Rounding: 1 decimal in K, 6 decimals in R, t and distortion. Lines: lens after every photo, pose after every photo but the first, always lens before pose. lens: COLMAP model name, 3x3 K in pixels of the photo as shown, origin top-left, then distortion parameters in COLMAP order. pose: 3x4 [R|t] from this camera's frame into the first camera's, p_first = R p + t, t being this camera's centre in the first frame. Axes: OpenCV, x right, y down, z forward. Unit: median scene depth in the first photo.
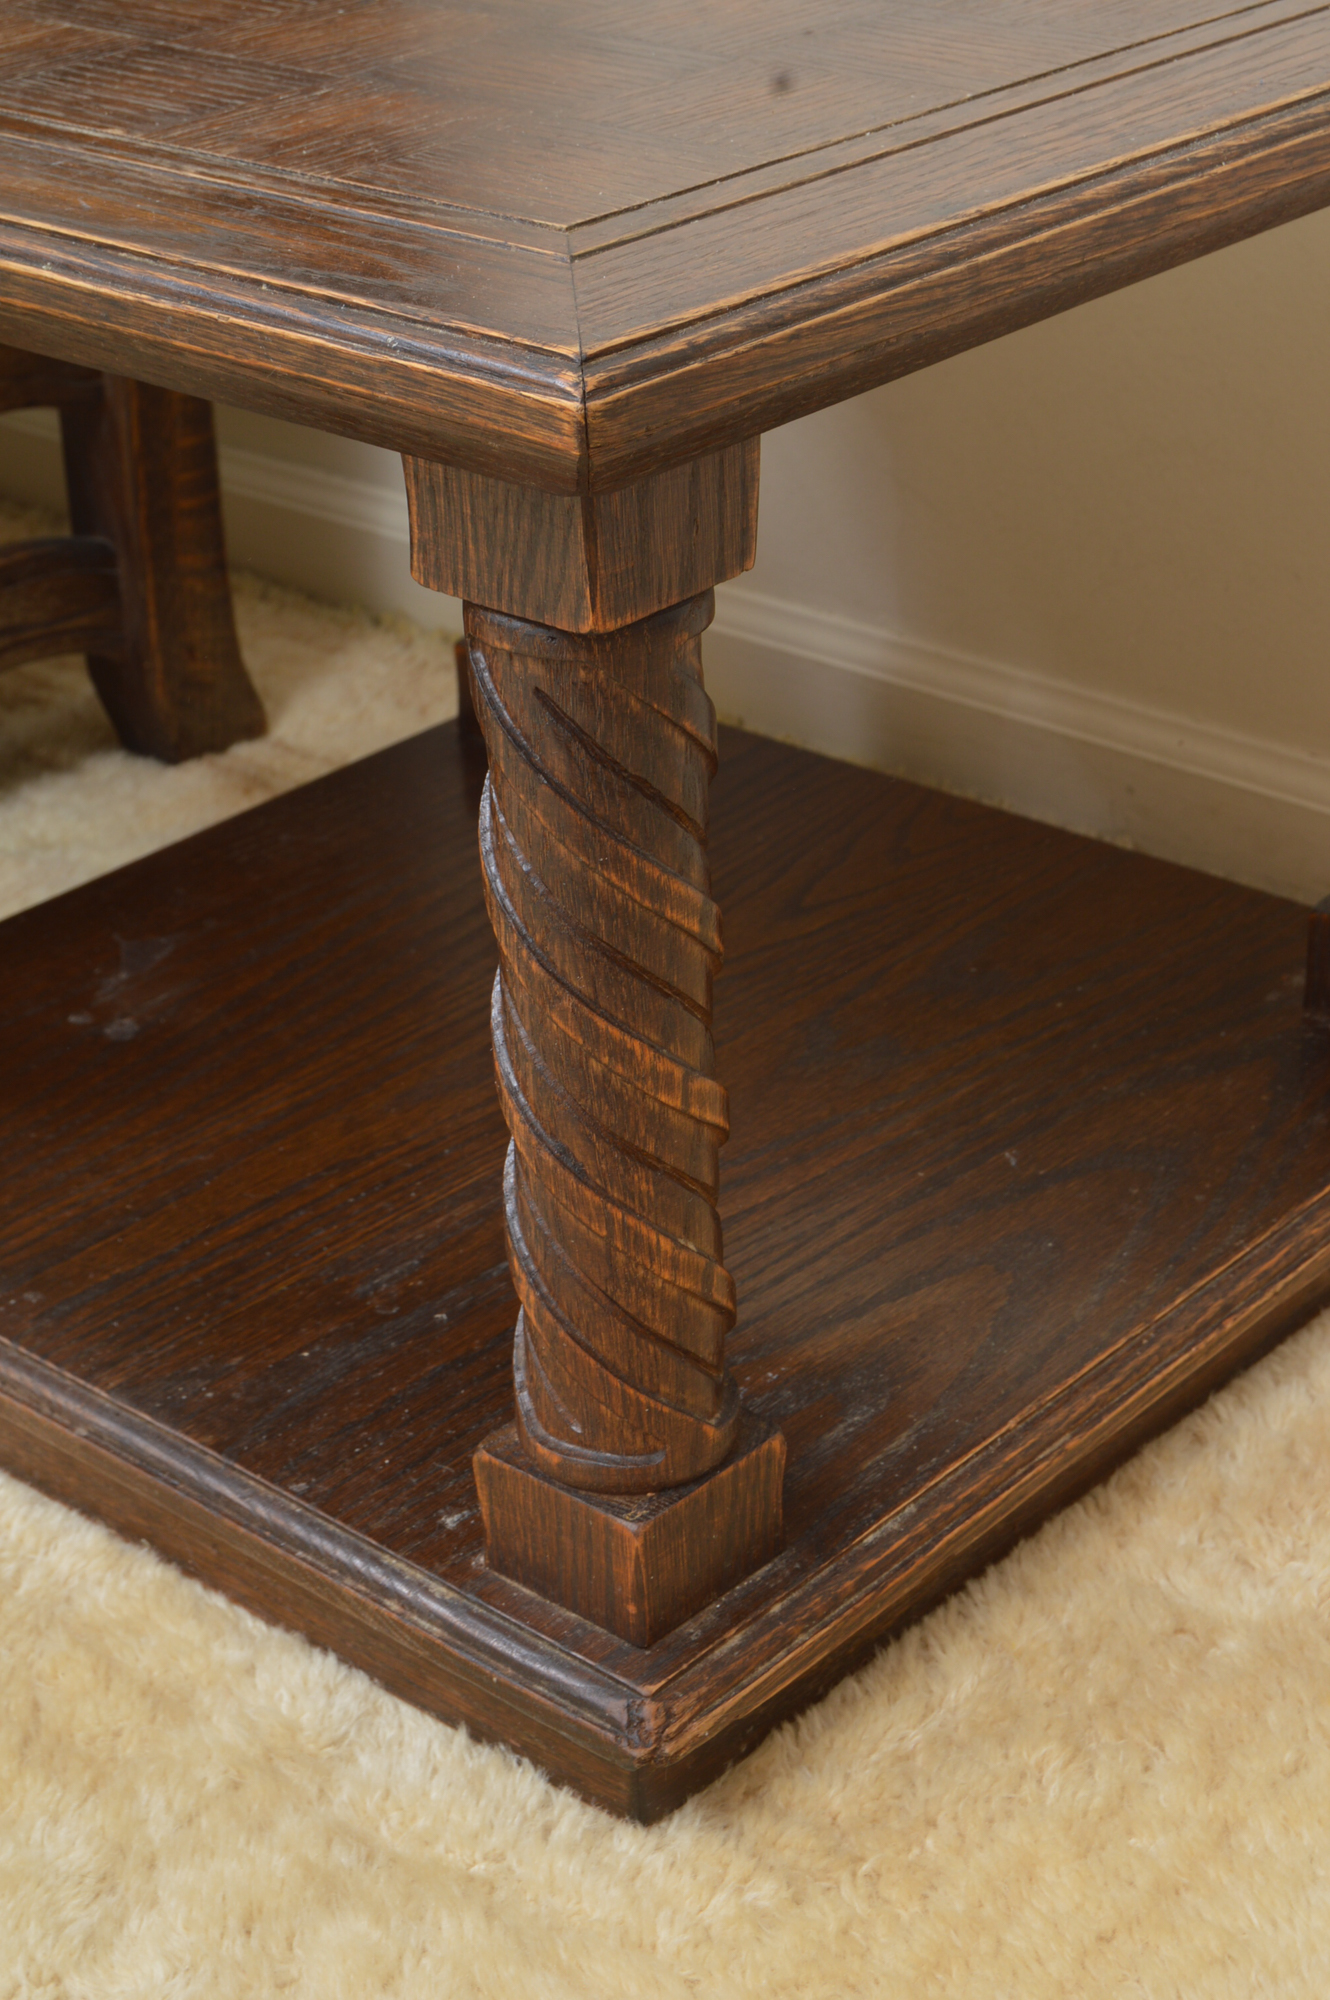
lens RADIAL K [[3474.4, 0, 665.0], [0, 3474.4, 1000.0], [0, 0, 1]] dist [-0.037650, -0.061707]
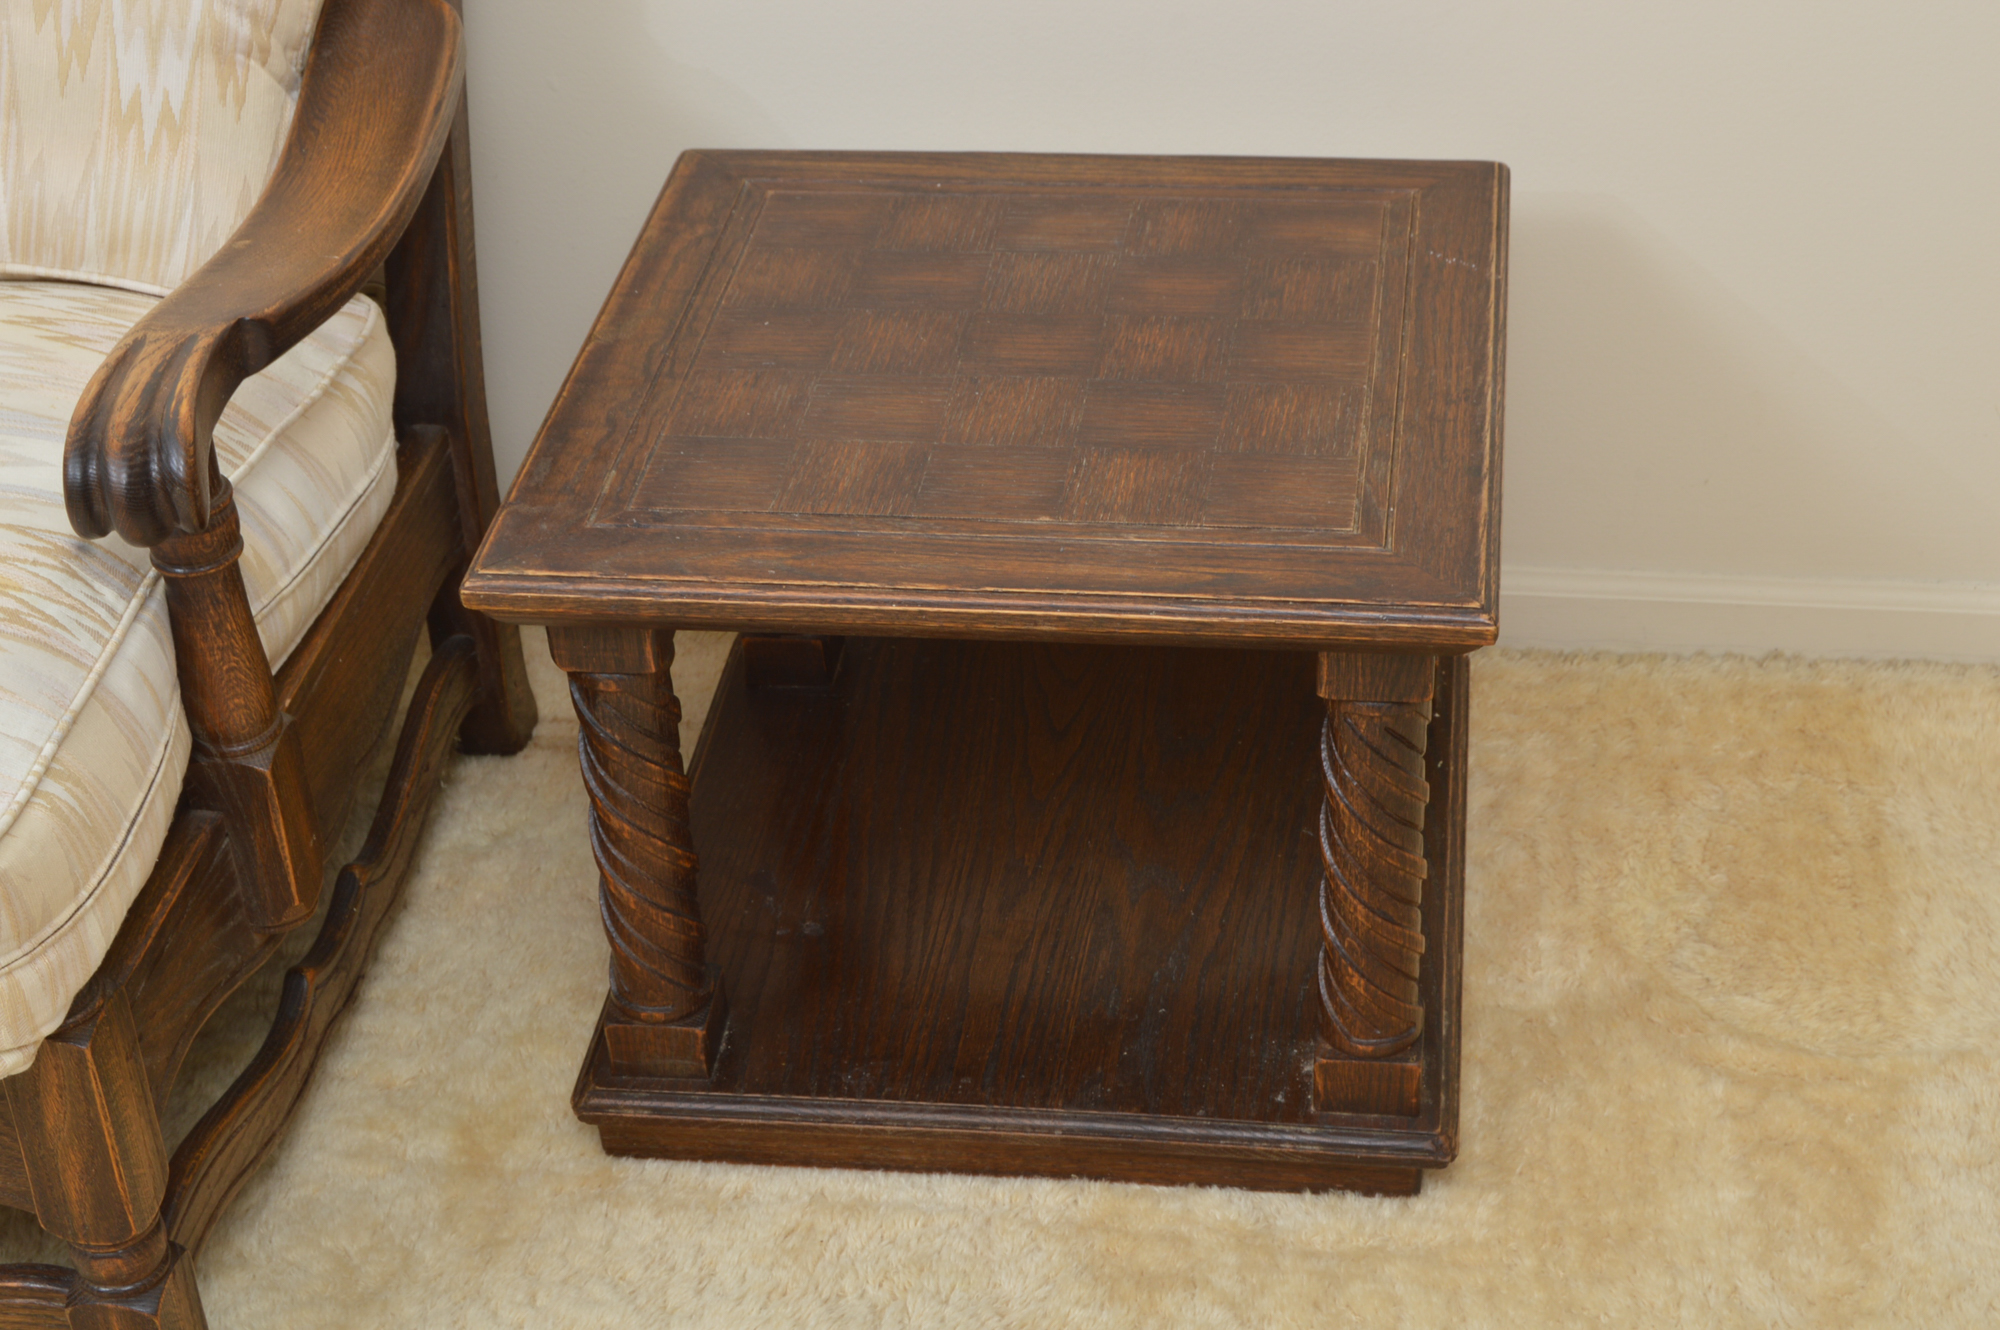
lens RADIAL K [[2999.4, 0, 1003.5], [0, 2999.4, 577.8], [0, 0, 1]] dist [-0.058120, -0.040694]
pose [[0.839087, -0.298199, 0.454984, -0.927514], [0.279271, 0.953875, 0.110138, -0.392031], [-0.466841, 0.034649, 0.883662, -0.512767]]
